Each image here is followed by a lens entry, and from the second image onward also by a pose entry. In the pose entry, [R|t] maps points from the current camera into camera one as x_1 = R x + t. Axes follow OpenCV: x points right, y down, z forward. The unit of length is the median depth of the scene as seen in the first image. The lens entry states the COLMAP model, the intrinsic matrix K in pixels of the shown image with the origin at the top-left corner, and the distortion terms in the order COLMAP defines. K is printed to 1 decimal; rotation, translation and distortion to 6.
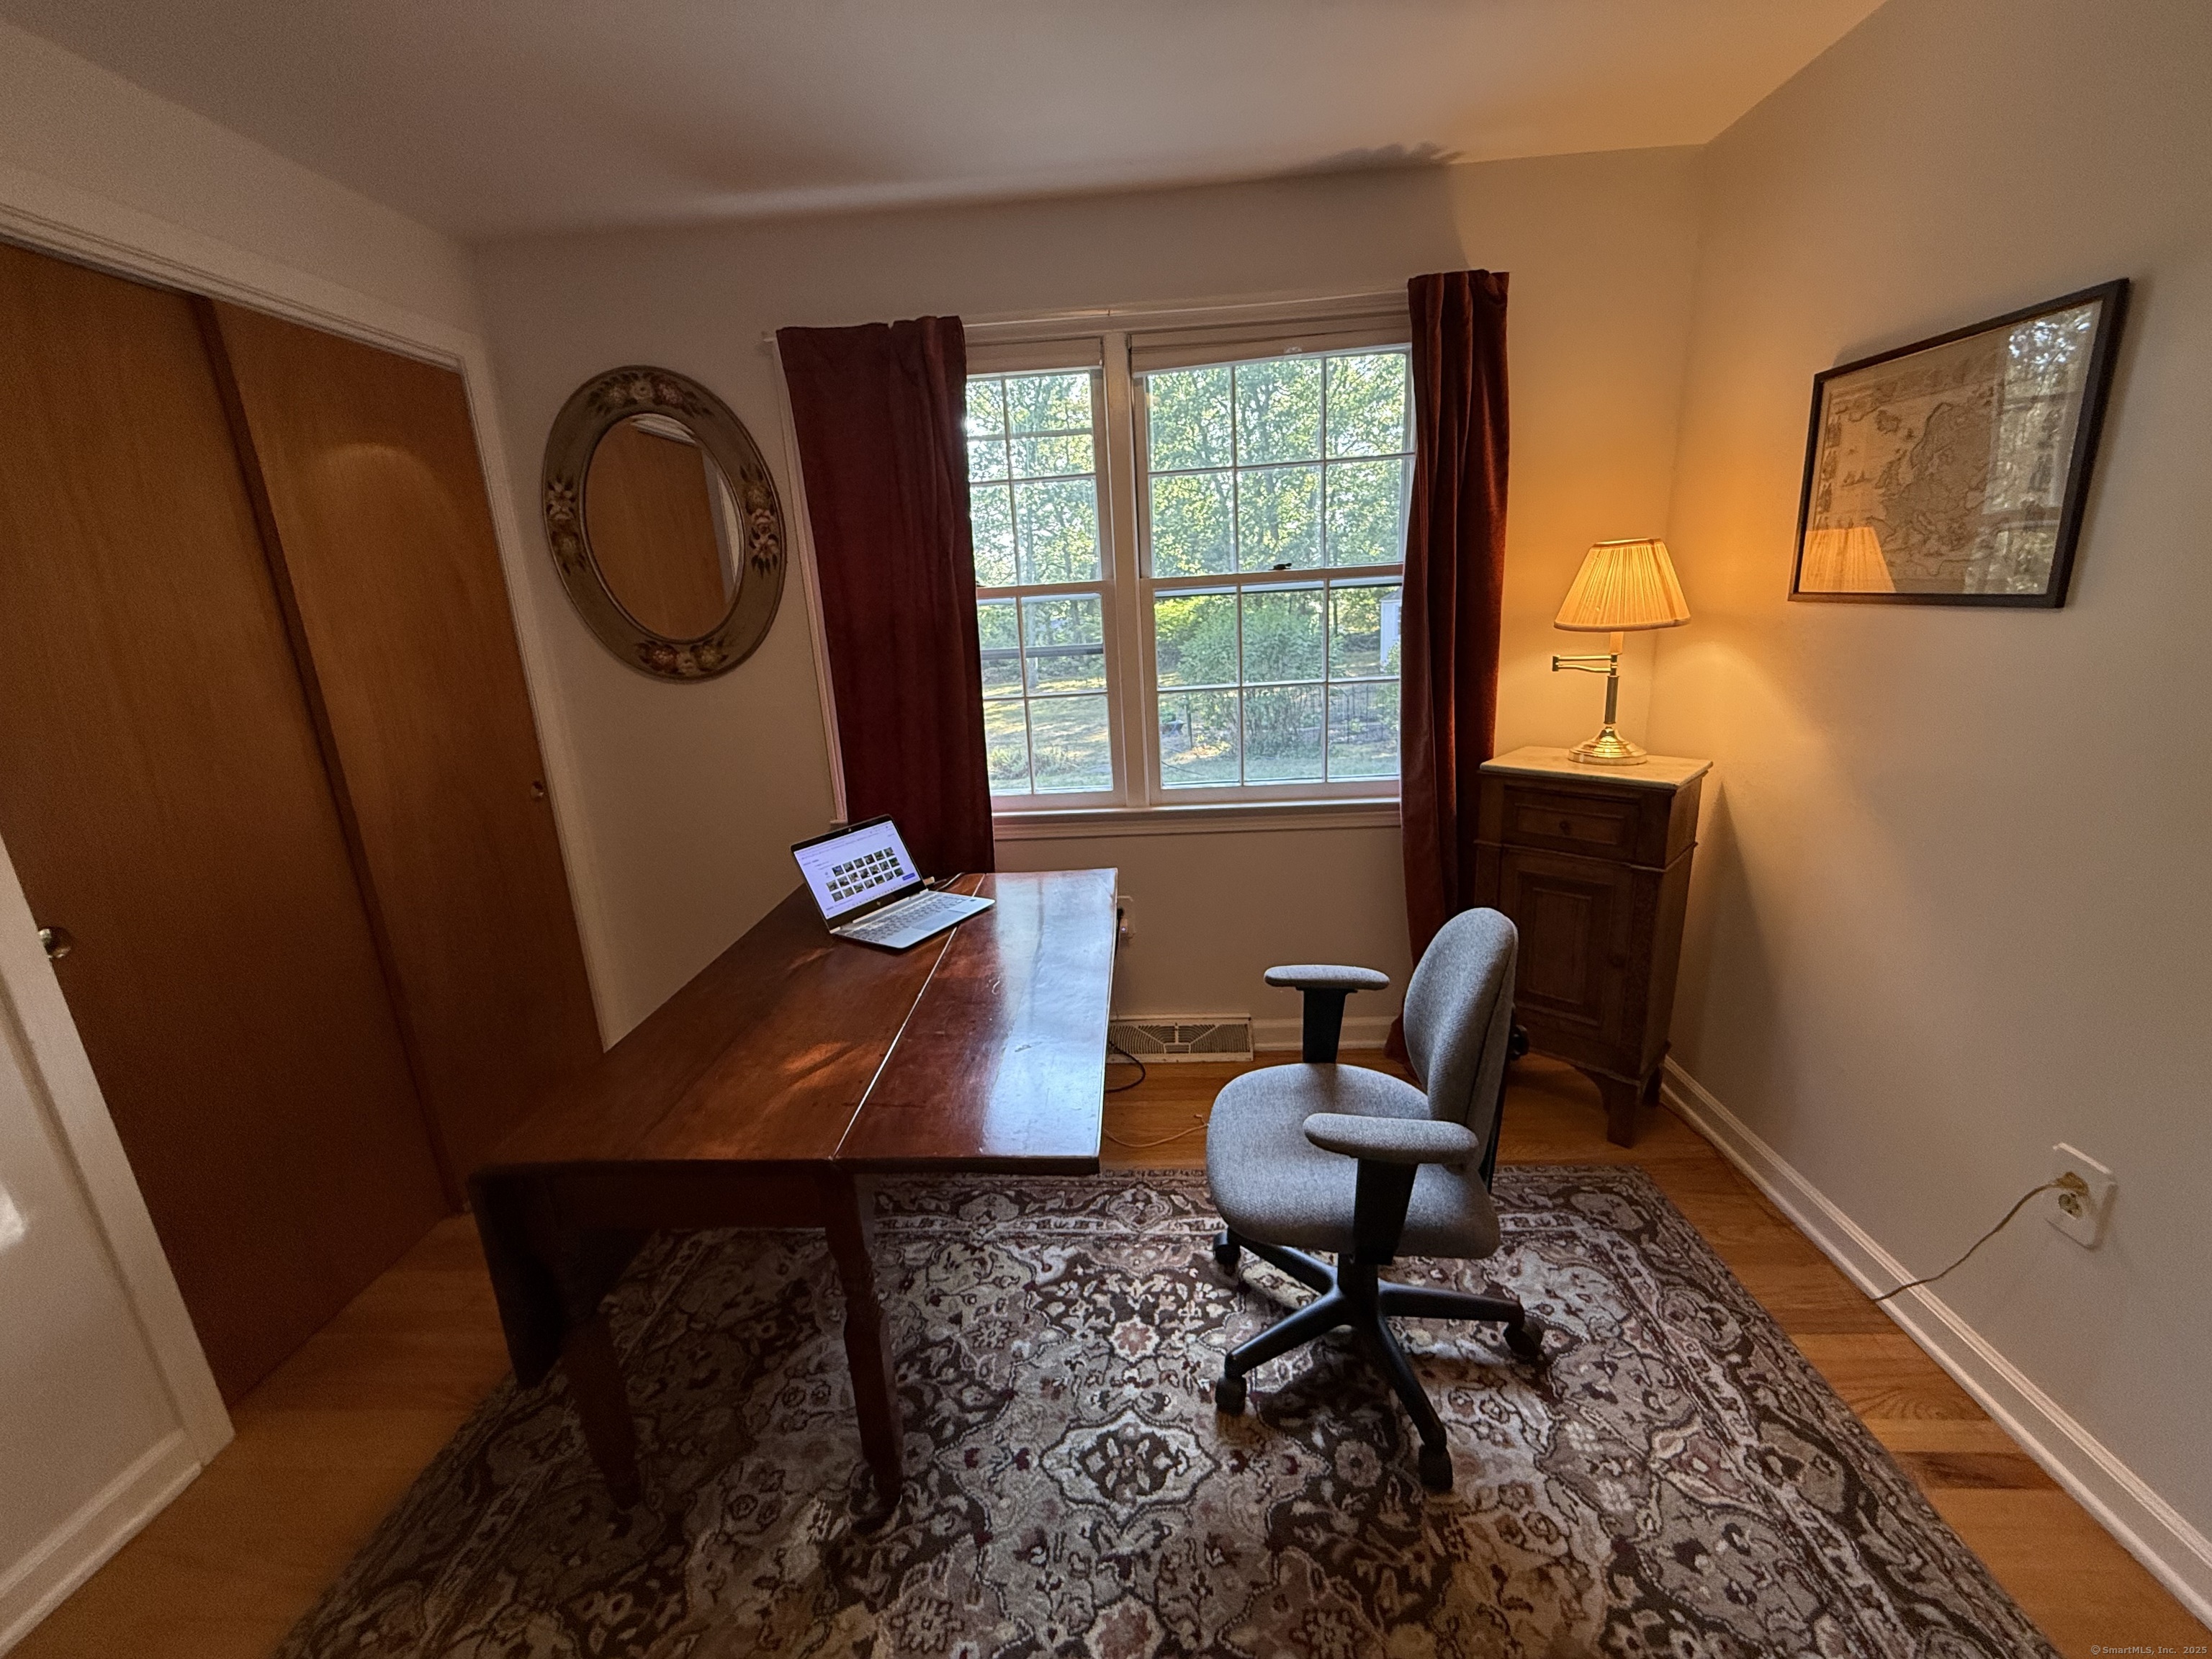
lens RADIAL K [[876.0, 0, 1103.2], [0, 876.0, 830.4], [0, 0, 1]] dist [-0.001990, 0.000478]
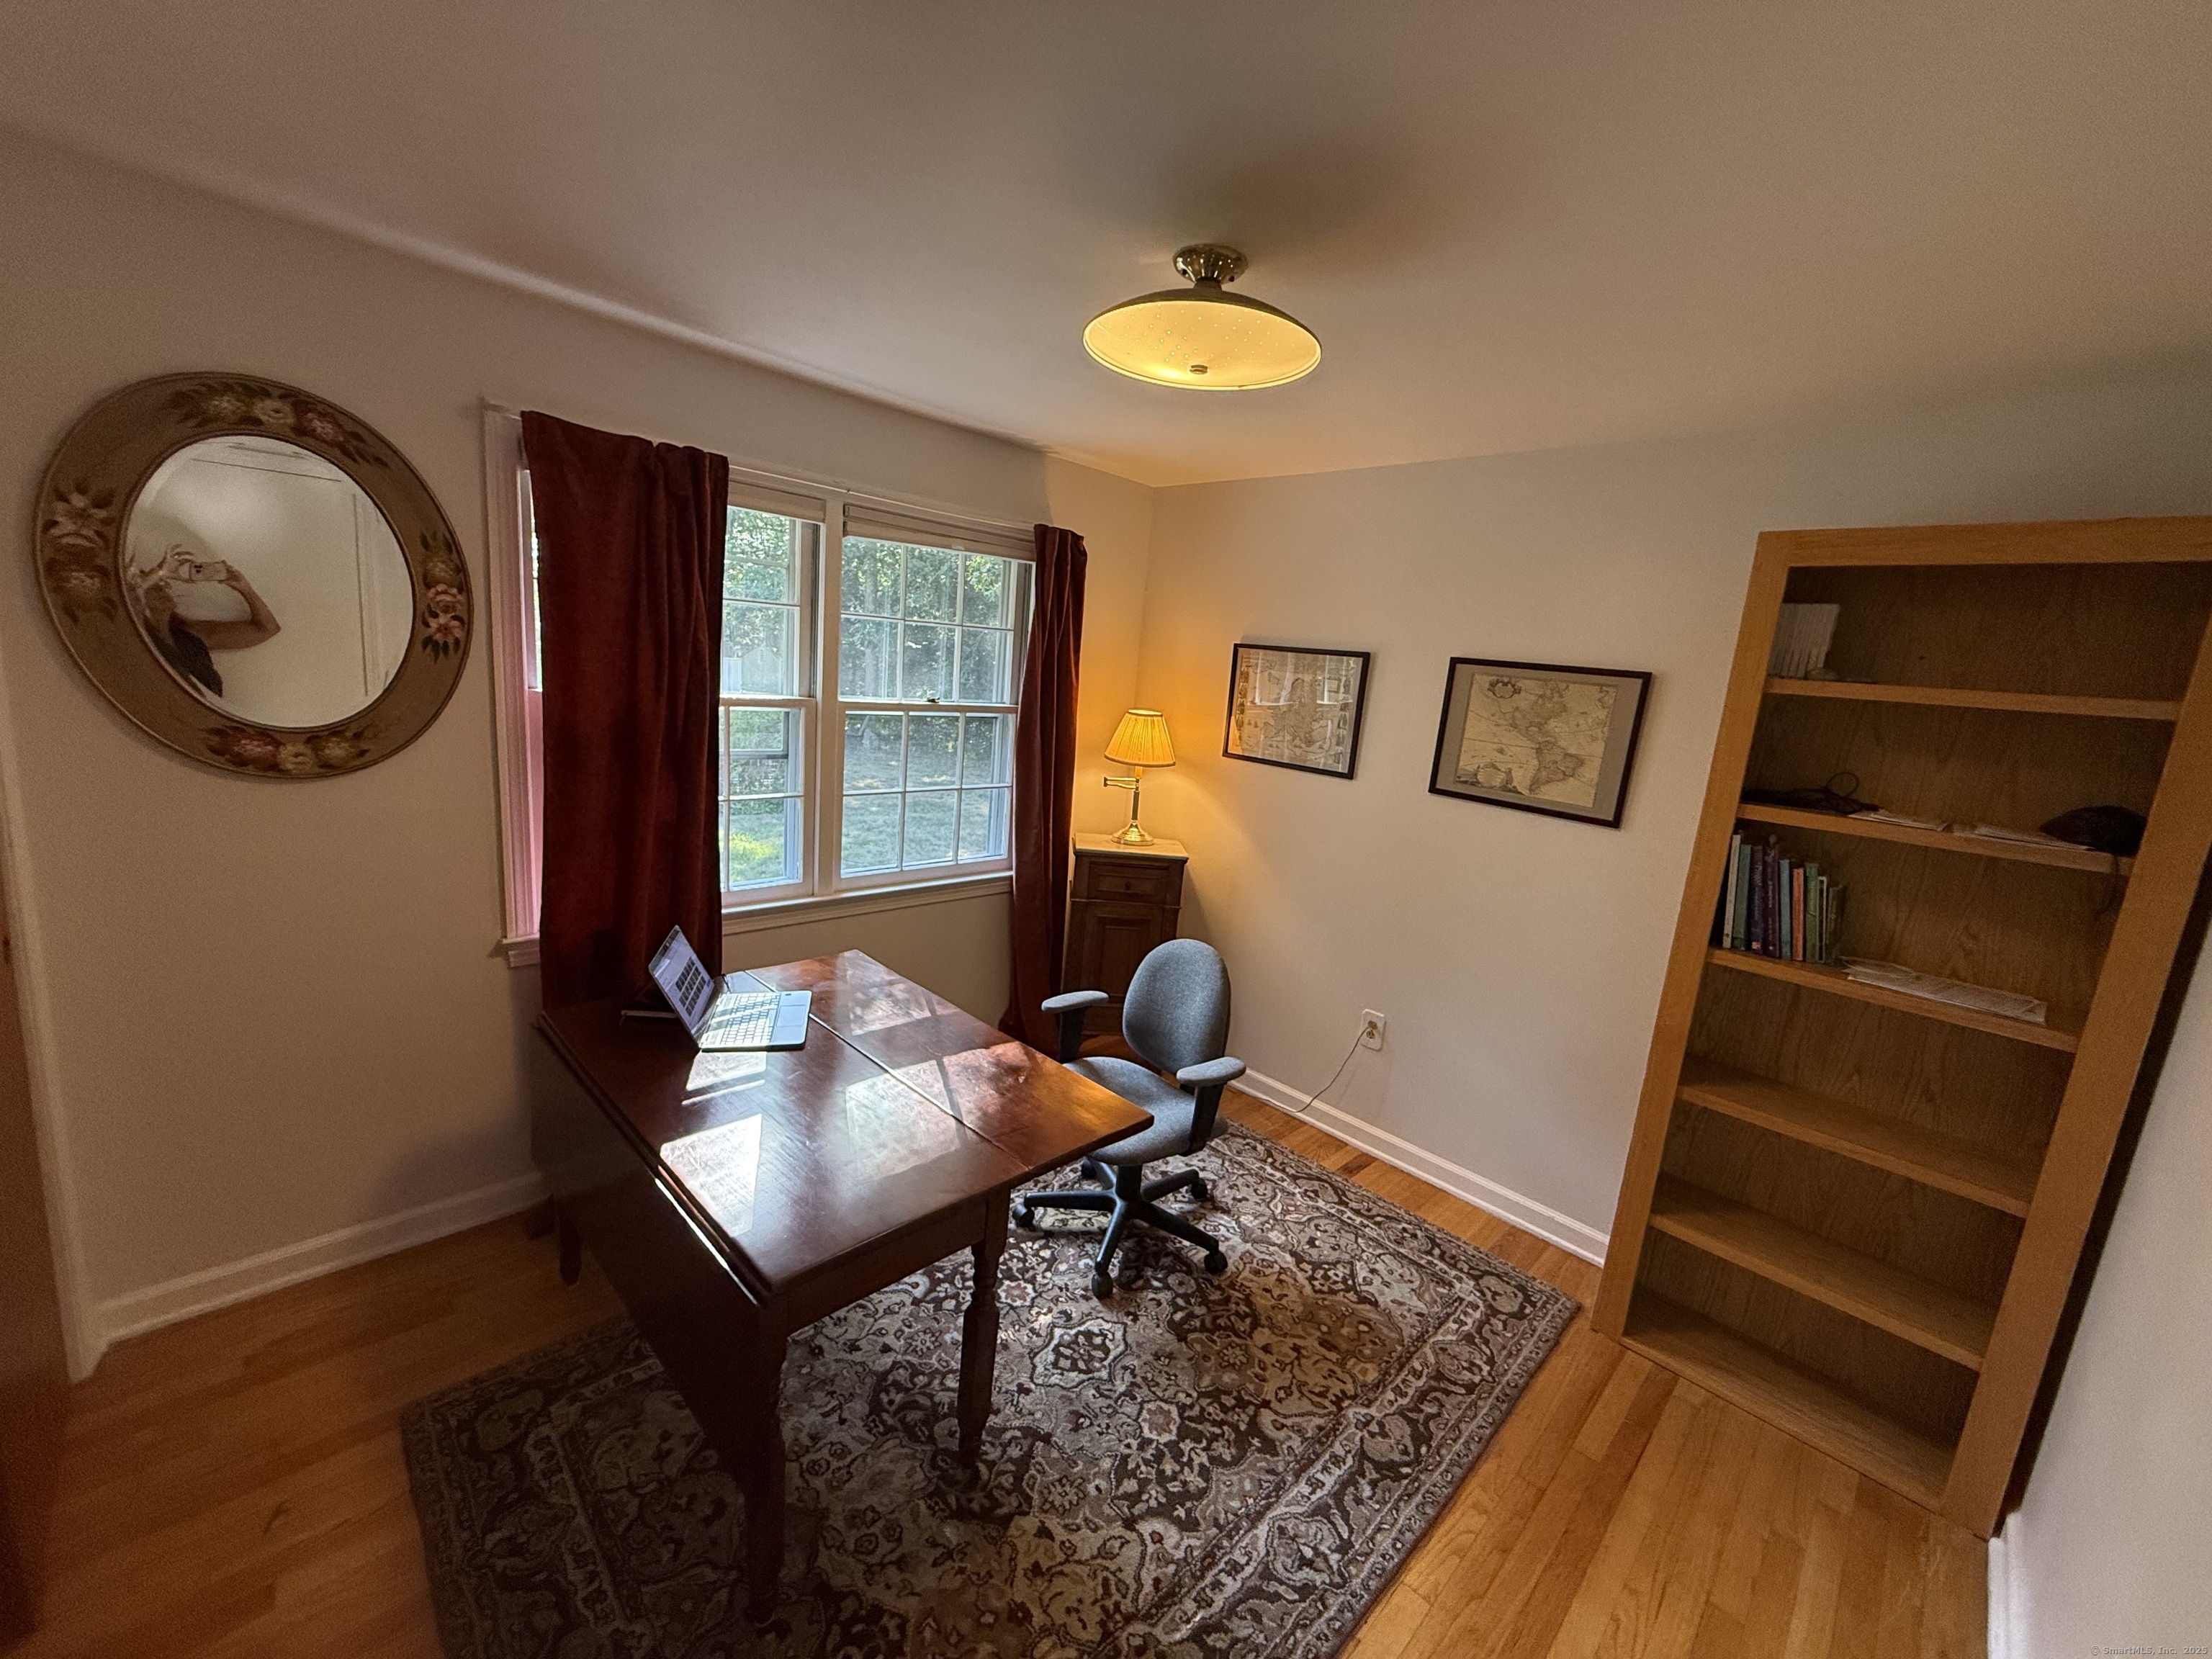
lens RADIAL K [[876.0, 0, 1101.4], [0, 876.0, 830.6], [0, 0, 1]] dist [-0.001990, 0.000478]
pose [[0.664487, -0.030829, 0.746664, -0.922412], [0.072091, 0.997133, -0.022986, -0.093818], [-0.743815, 0.069101, 0.664804, -0.043246]]
